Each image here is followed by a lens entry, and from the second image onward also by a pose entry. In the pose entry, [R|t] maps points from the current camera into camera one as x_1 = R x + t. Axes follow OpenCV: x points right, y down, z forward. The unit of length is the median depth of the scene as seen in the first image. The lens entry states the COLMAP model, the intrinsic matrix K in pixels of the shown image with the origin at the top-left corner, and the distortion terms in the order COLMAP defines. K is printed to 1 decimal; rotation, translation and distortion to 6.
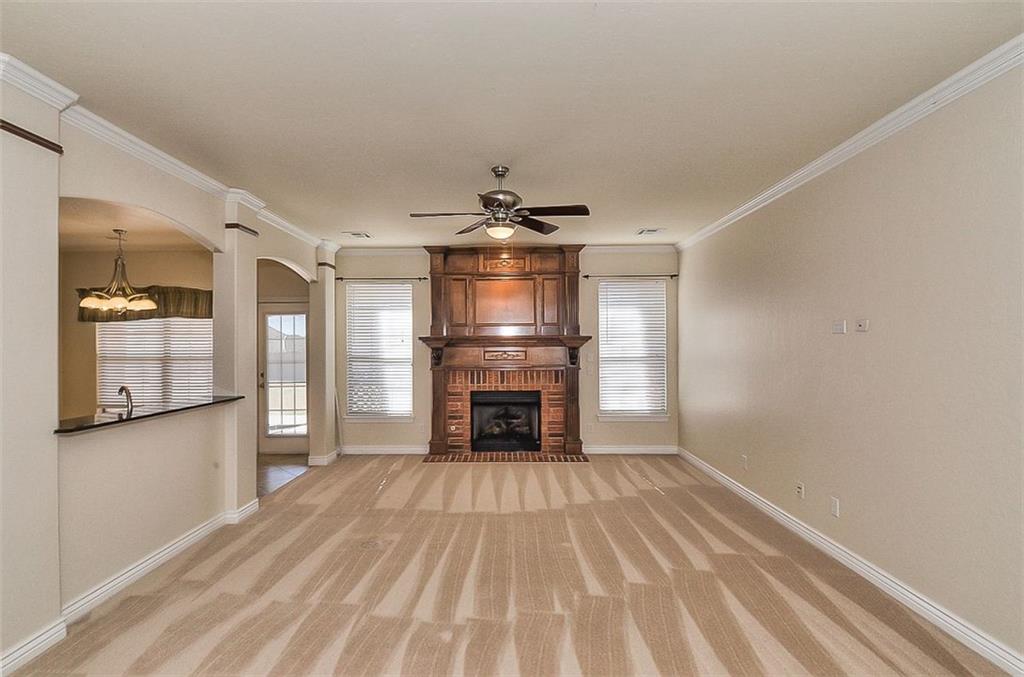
lens RADIAL K [[519.5, 0, 494.2], [0, 519.5, 350.7], [0, 0, 1]] dist [0.012730, 0.000020]
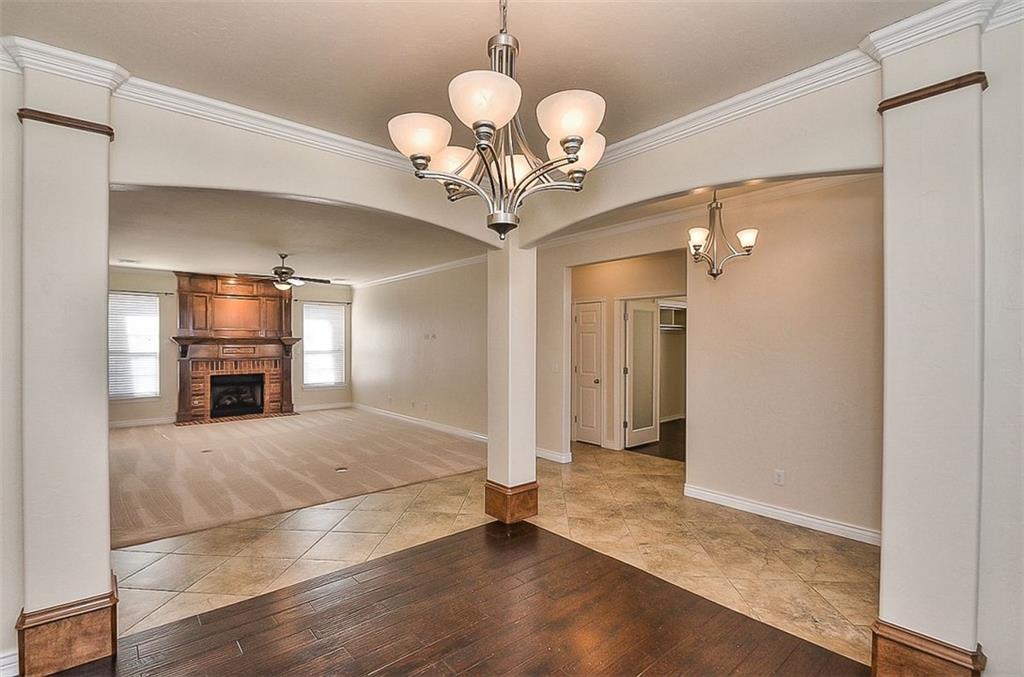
lens RADIAL K [[470.6, 0, 511.5], [0, 470.6, 345.3], [0, 0, 1]] dist [-0.002019, -0.000170]
pose [[0.734287, 0.001706, 0.678837, -0.314682], [-0.000092, 0.999997, -0.002414, -0.001676], [-0.678839, 0.001710, 0.734285, -0.504679]]
